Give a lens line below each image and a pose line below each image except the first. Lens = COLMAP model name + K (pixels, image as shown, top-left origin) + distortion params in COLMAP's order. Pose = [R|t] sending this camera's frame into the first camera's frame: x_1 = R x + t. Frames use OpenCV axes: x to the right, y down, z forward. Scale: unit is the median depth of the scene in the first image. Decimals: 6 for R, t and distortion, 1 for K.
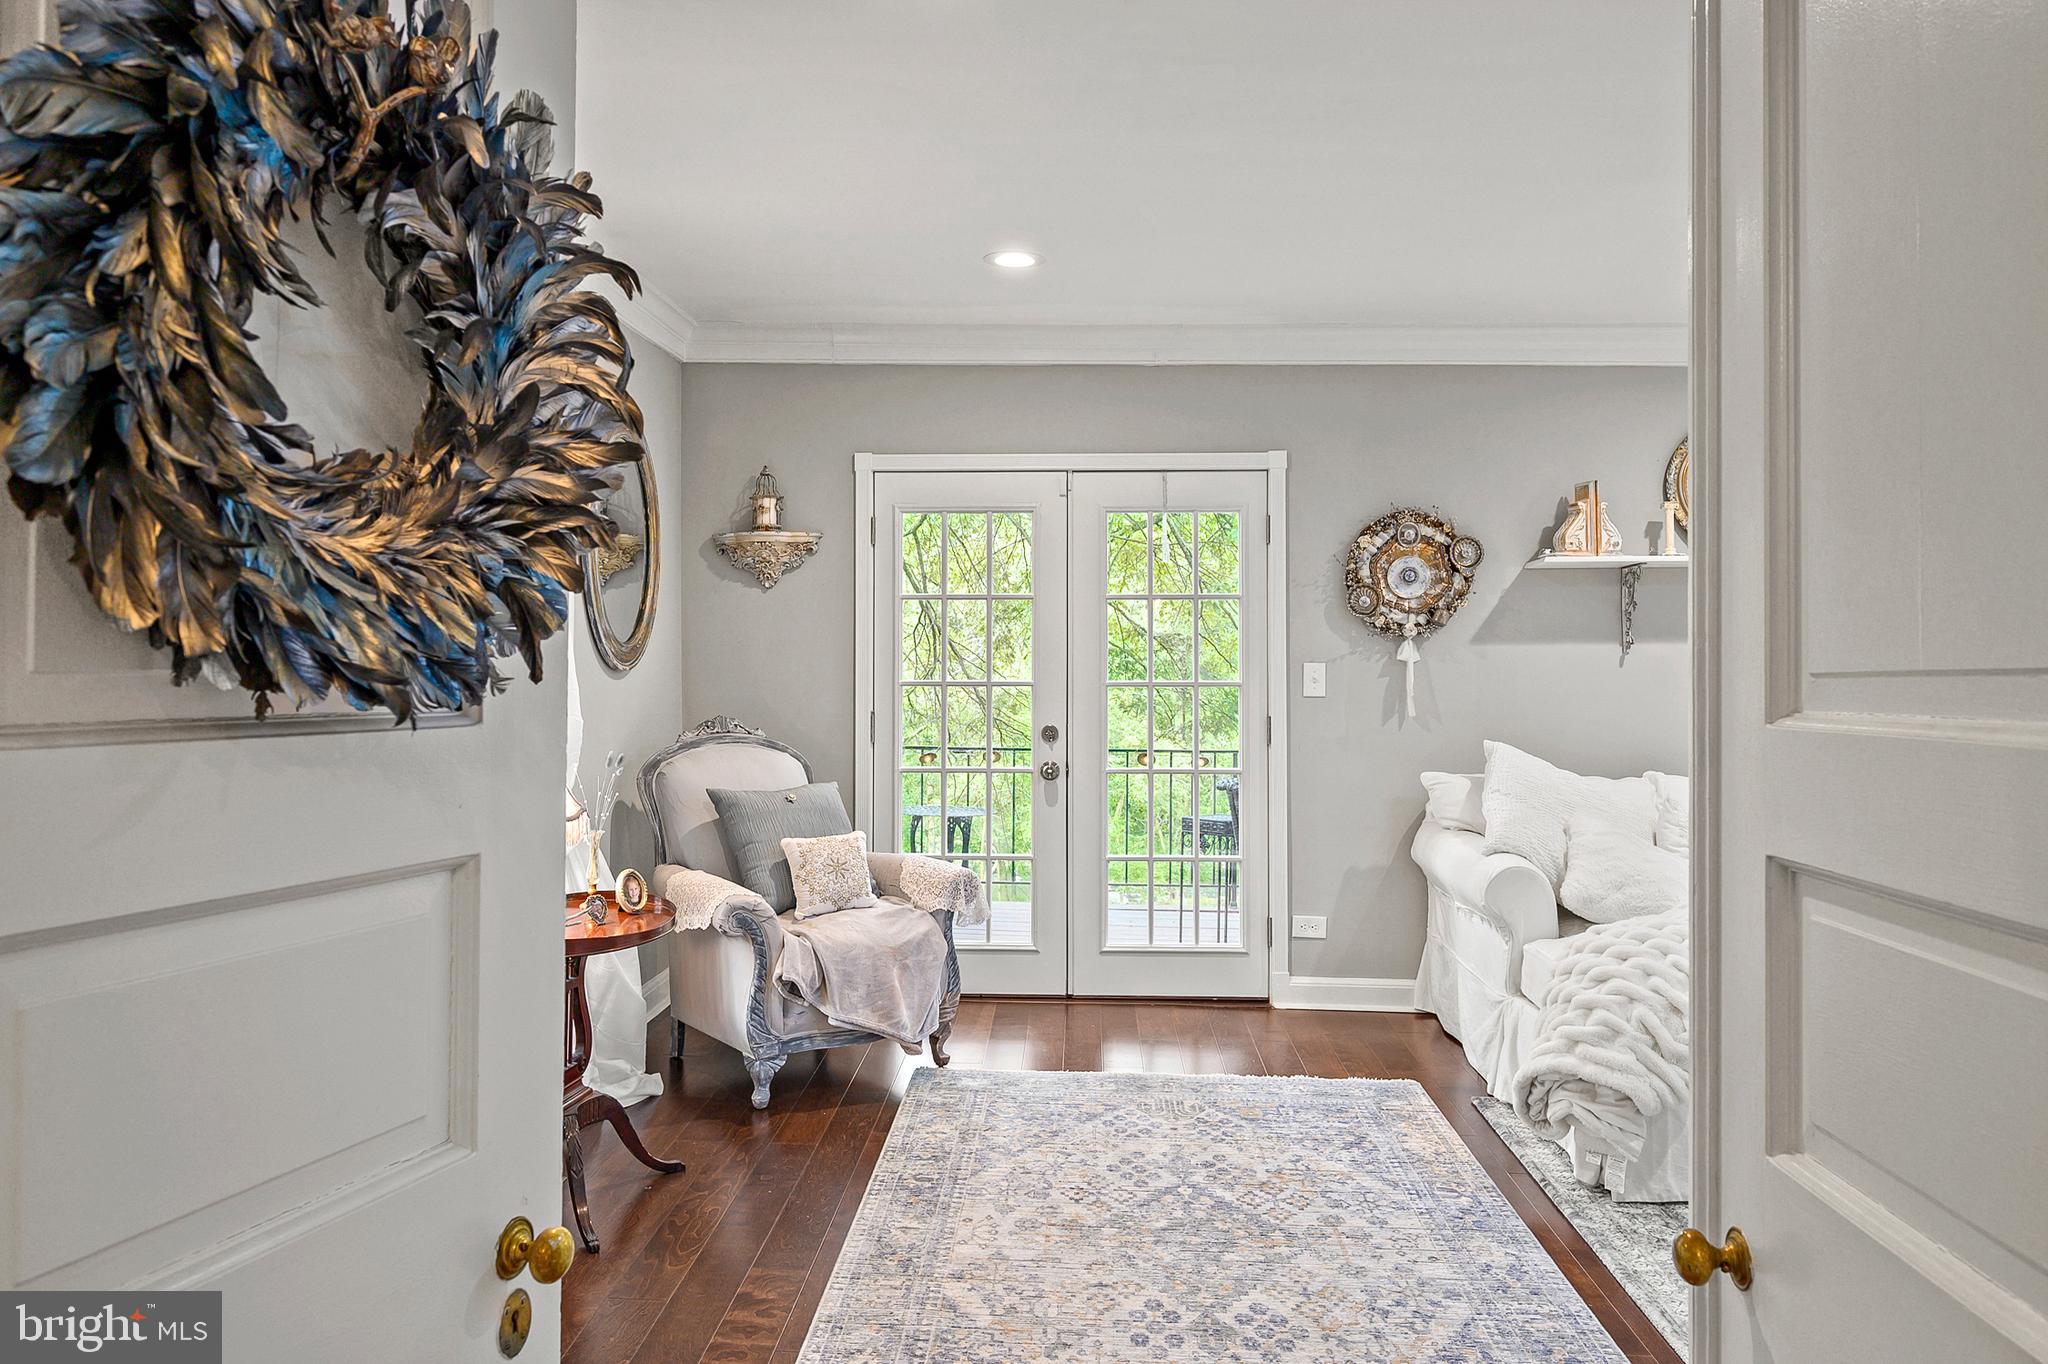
lens RADIAL K [[1404.8, 0, 1025.6], [0, 1404.8, 669.6], [0, 0, 1]] dist [0.001860, -0.001356]
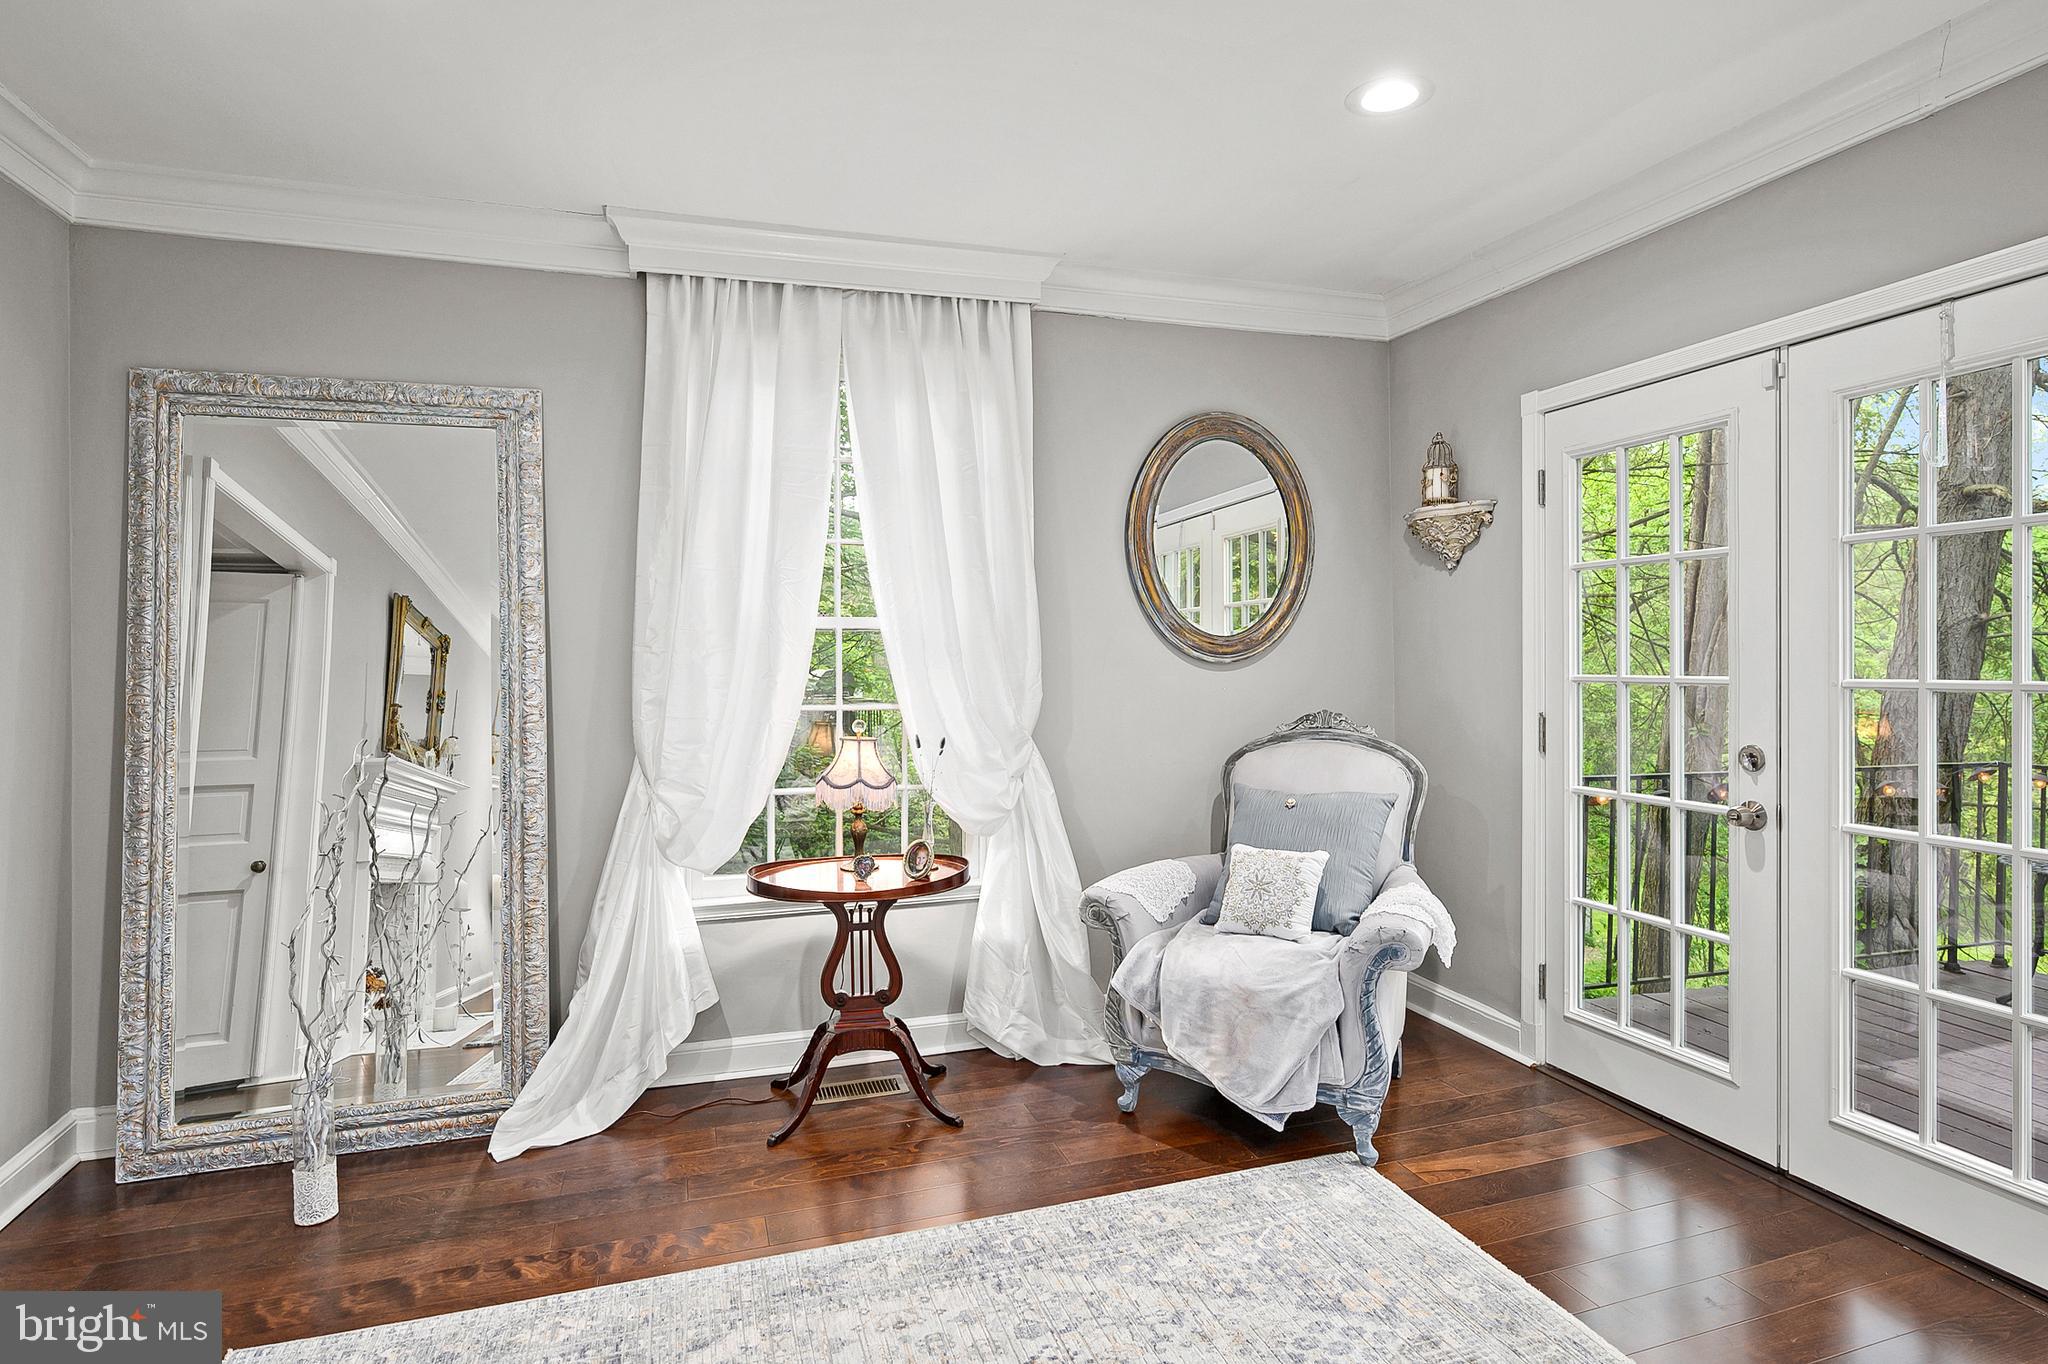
lens RADIAL K [[1099.6, 0, 1024.0], [0, 1099.6, 682.0], [0, 0, 1]] dist [0.000722, 0.000158]
pose [[0.358410, 0.015729, -0.933432, 0.372907], [0.002108, 0.999842, 0.017657, 0.000251], [0.933562, -0.008296, 0.358320, 0.504010]]
